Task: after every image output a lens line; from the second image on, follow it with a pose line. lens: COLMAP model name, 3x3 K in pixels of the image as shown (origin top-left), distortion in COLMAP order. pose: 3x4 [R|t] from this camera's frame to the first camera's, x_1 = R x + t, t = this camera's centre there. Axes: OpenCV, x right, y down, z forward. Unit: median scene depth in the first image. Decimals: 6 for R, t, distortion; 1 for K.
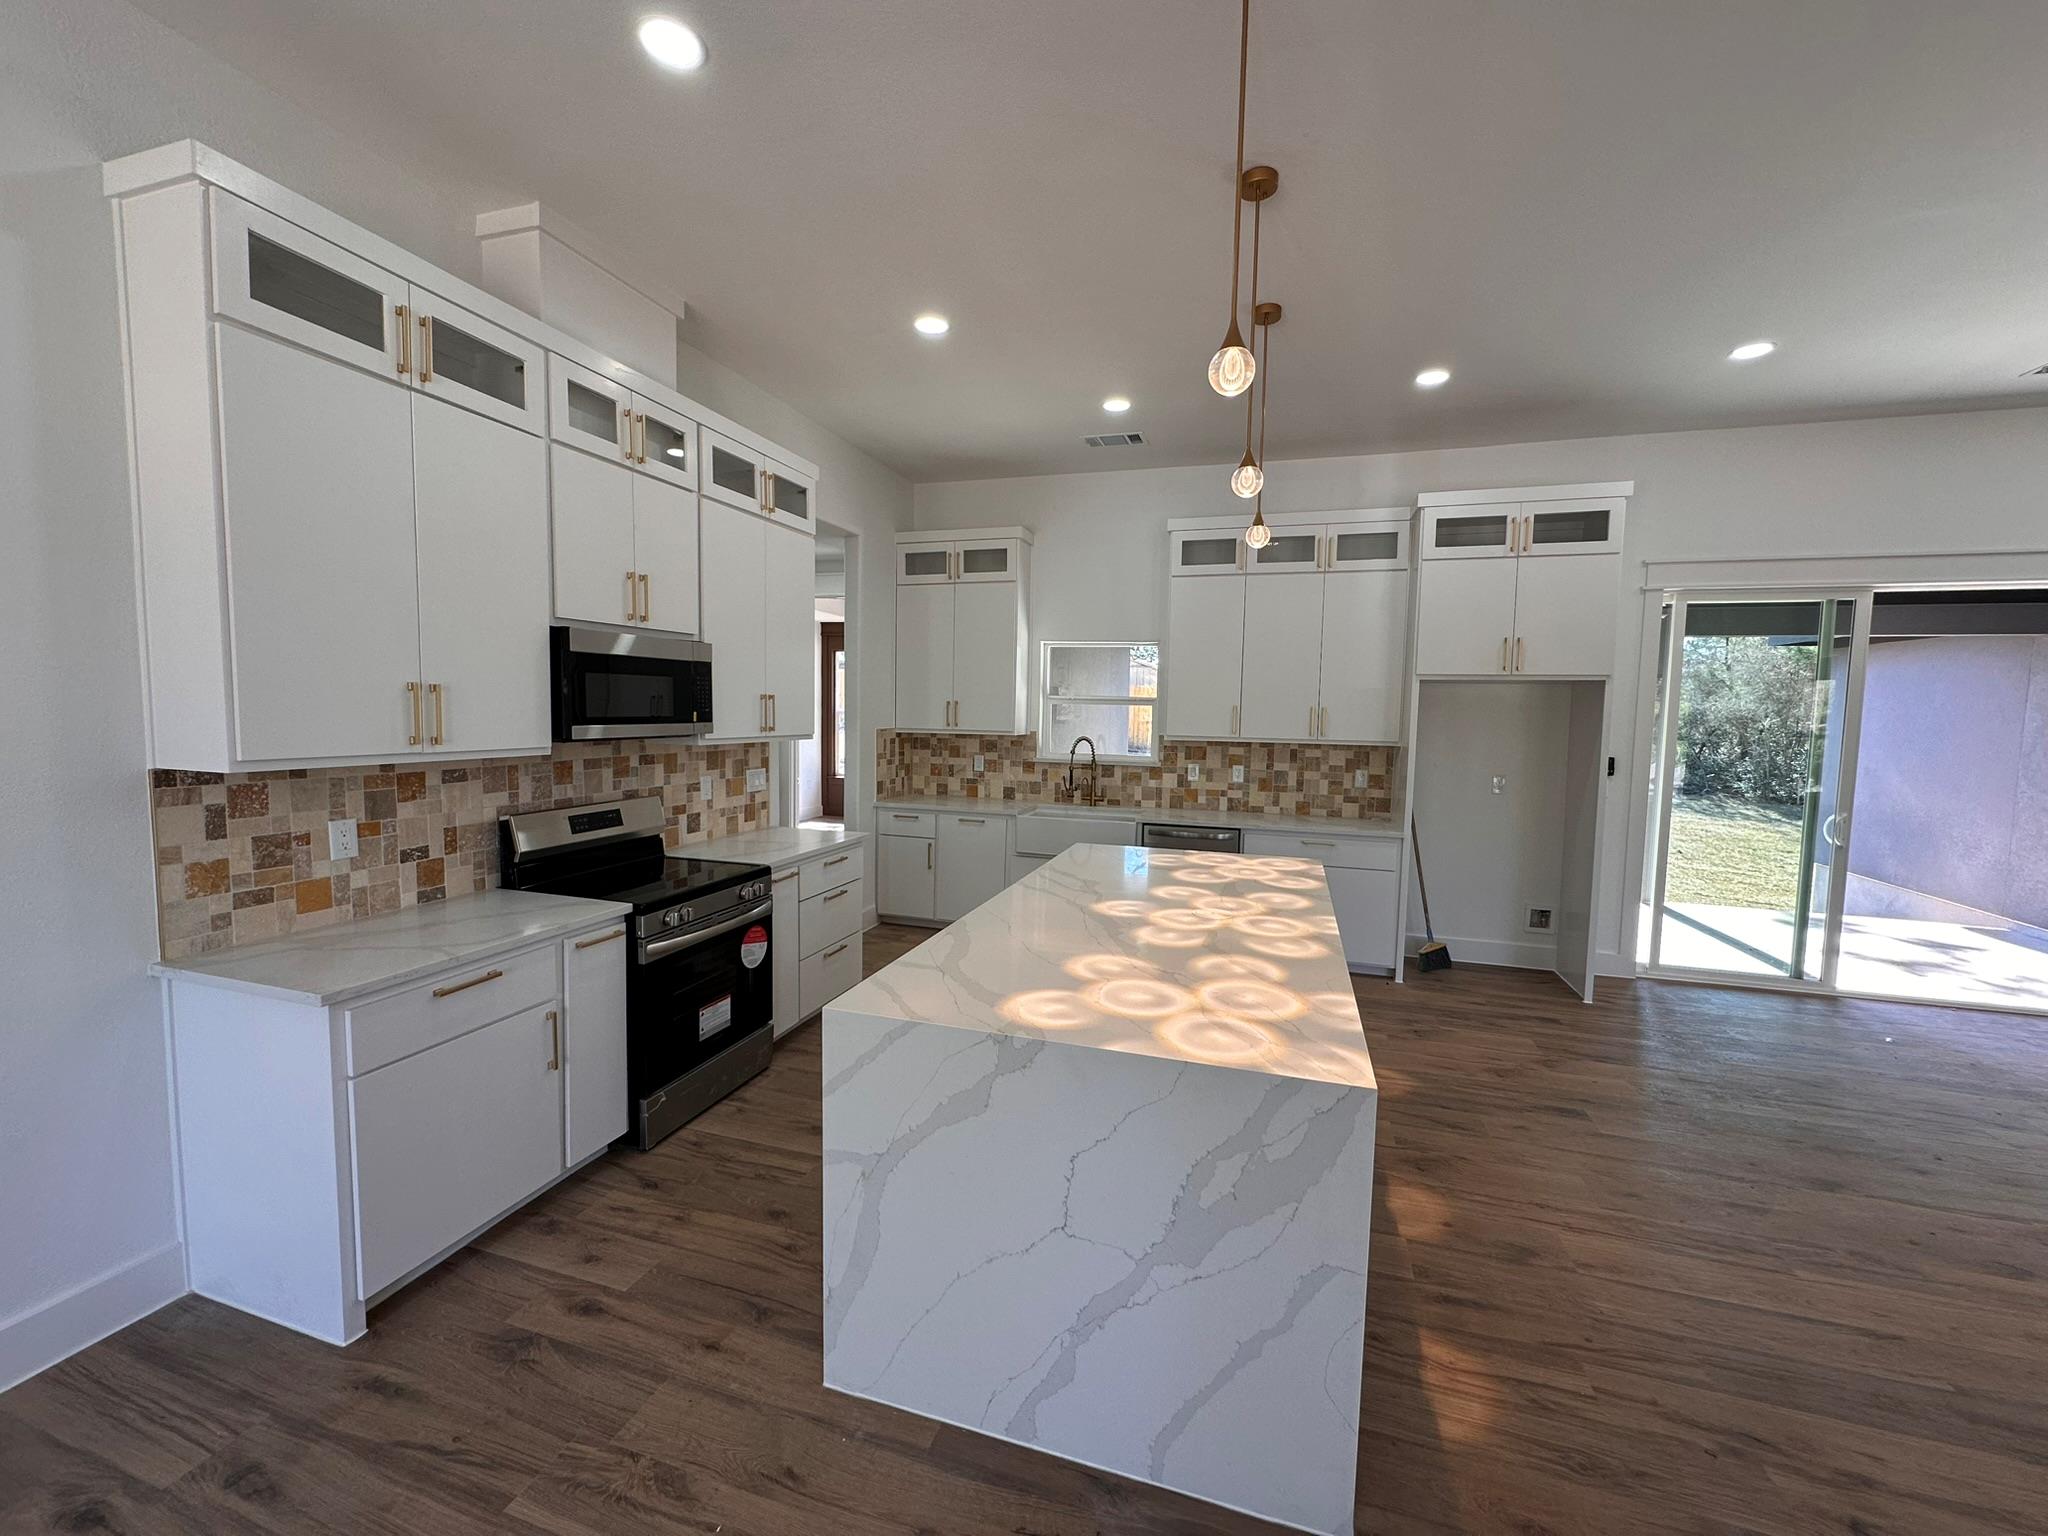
lens RADIAL K [[817.8, 0, 1023.1], [0, 817.8, 768.2], [0, 0, 1]] dist [-0.004700, 0.000866]
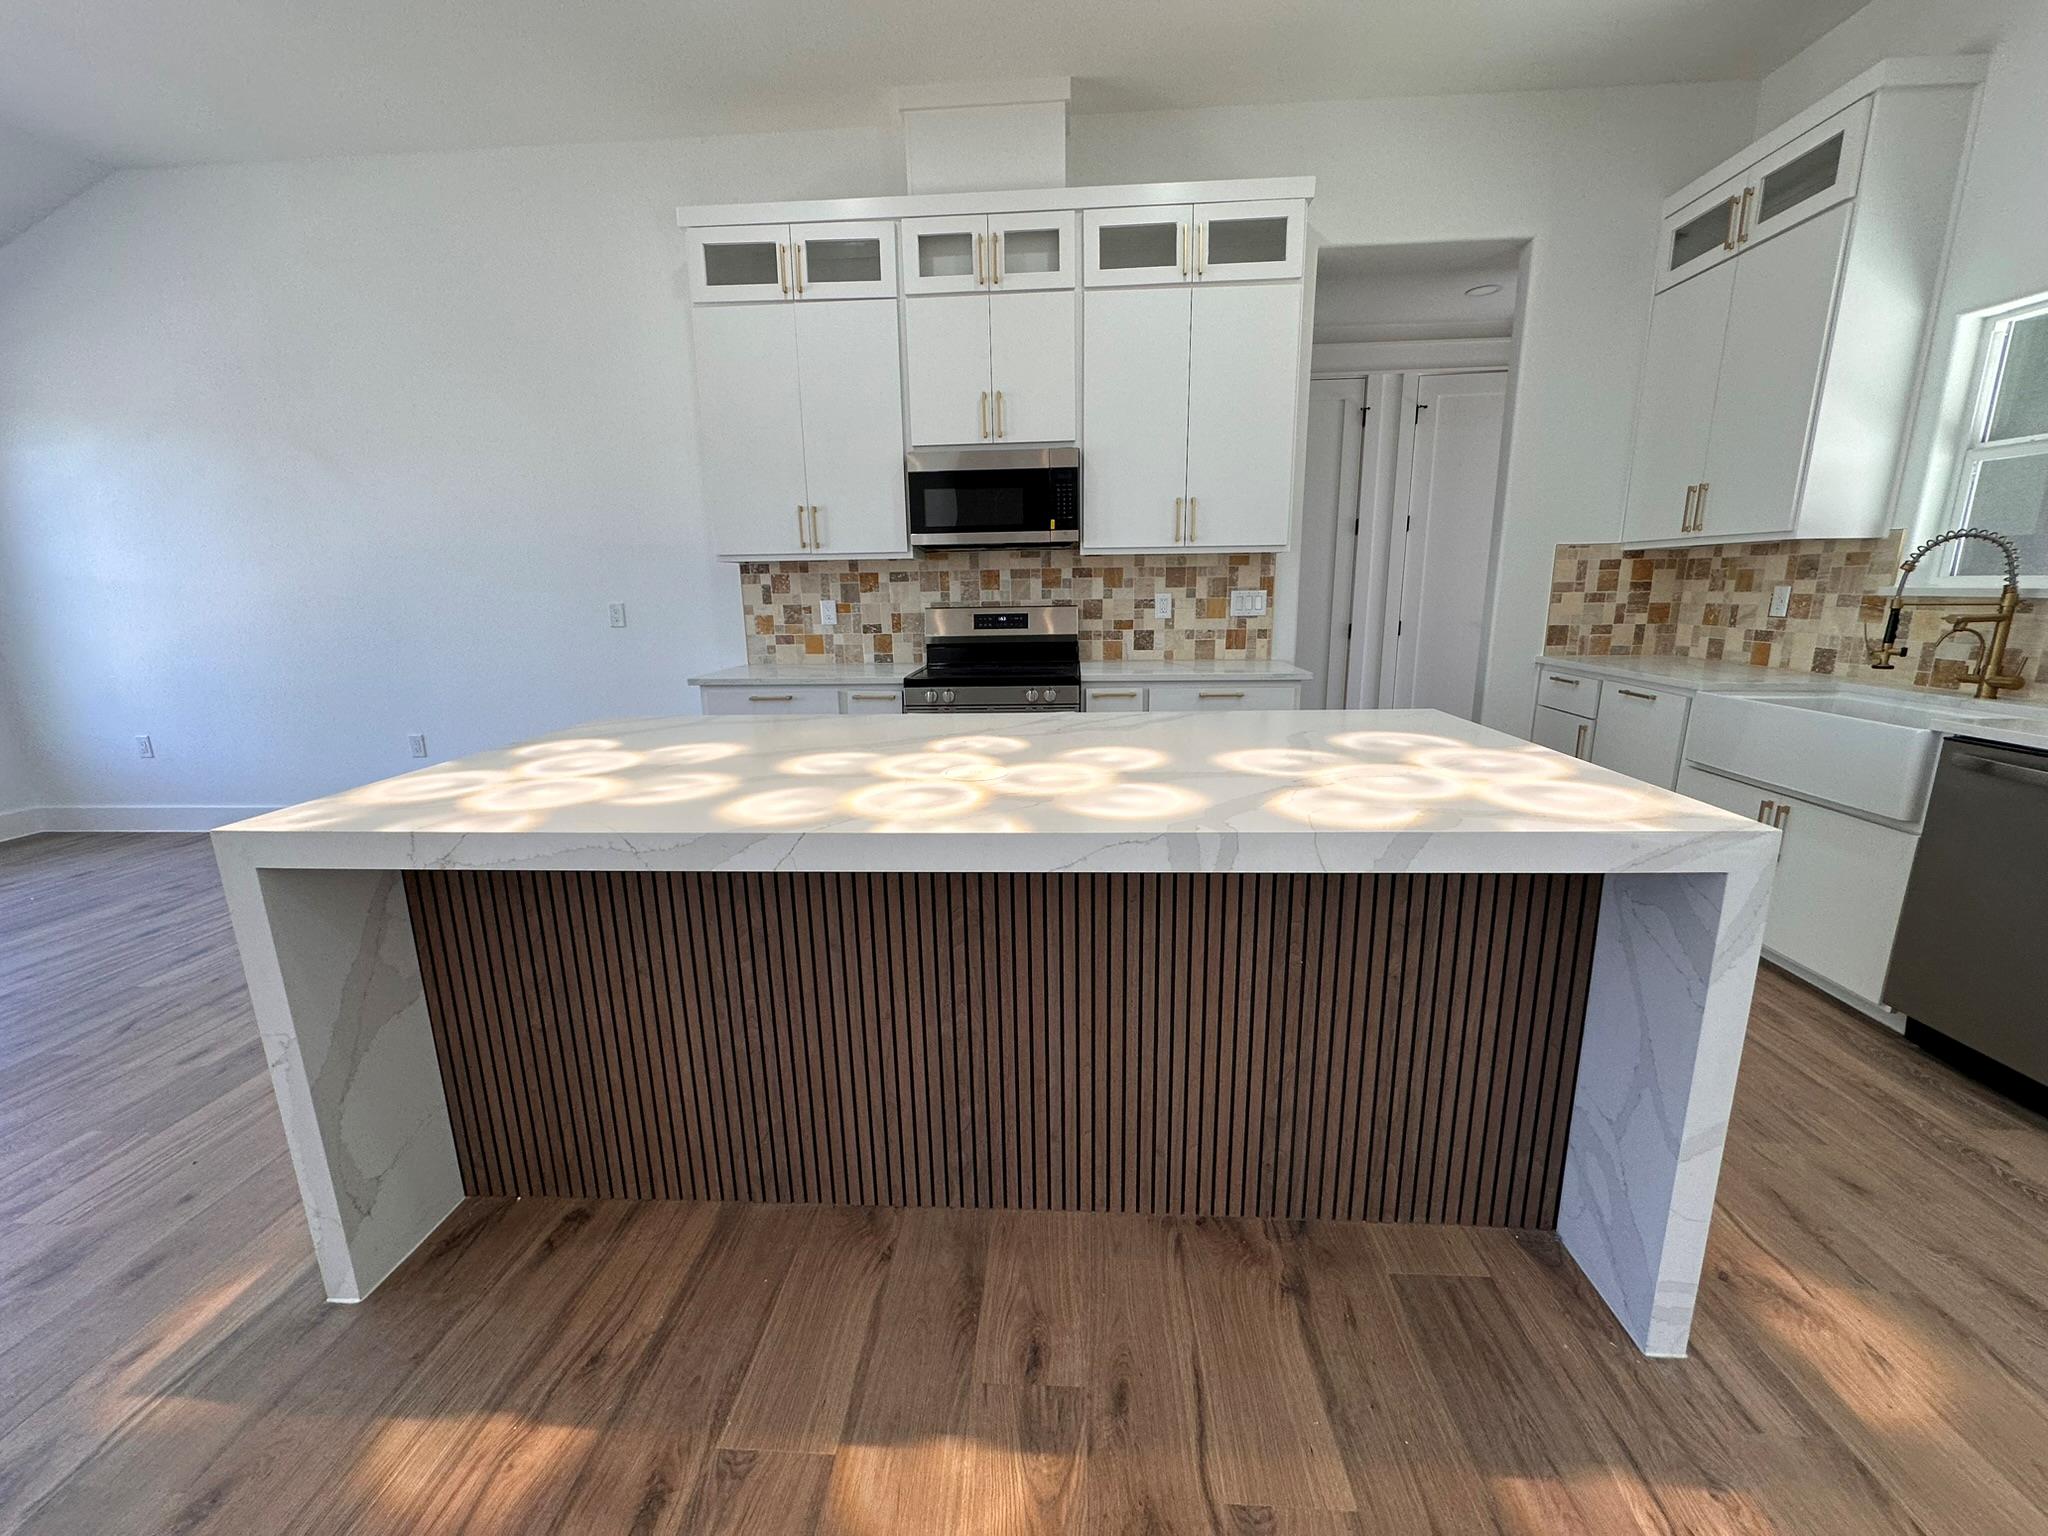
lens RADIAL K [[817.8, 0, 1023.1], [0, 817.8, 768.2], [0, 0, 1]] dist [-0.004700, 0.000866]
pose [[0.240824, 0.190946, -0.951600, 0.561134], [-0.052608, 0.981583, 0.183649, 0.046065], [0.969142, 0.005835, 0.246435, 0.624833]]
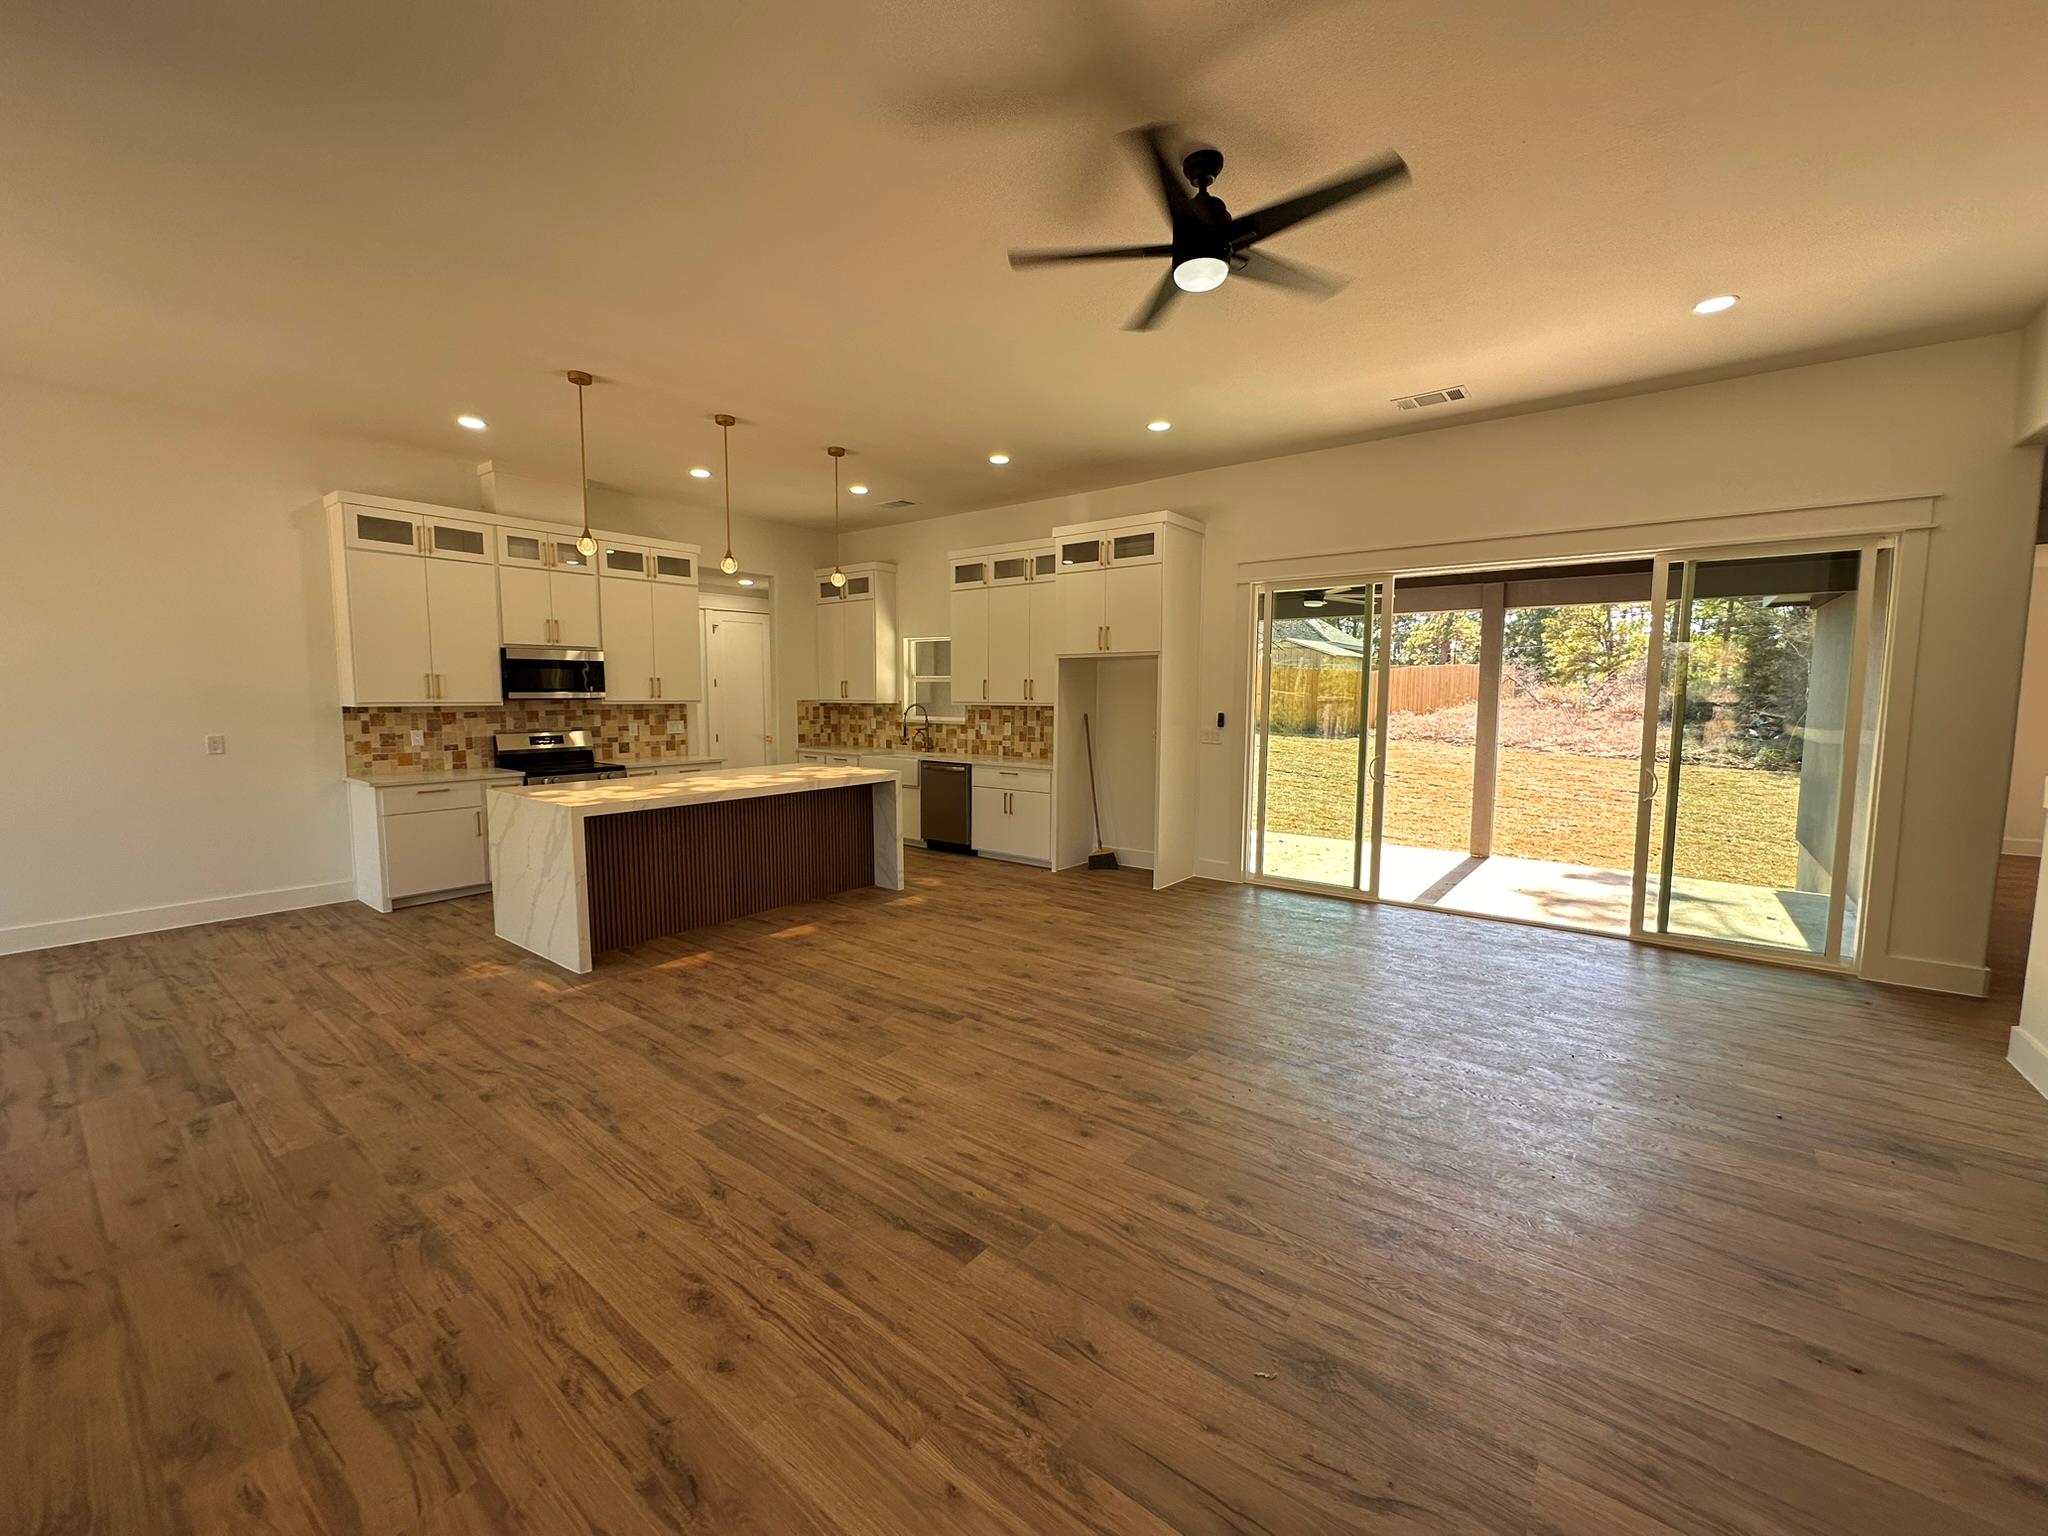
lens RADIAL K [[817.8, 0, 1023.1], [0, 817.8, 768.2], [0, 0, 1]] dist [-0.004700, 0.000866]
pose [[0.937636, 0.017566, -0.347175, 1.120036], [-0.012564, 0.999782, 0.016656, 0.072920], [0.347392, -0.011255, 0.937652, -0.437344]]
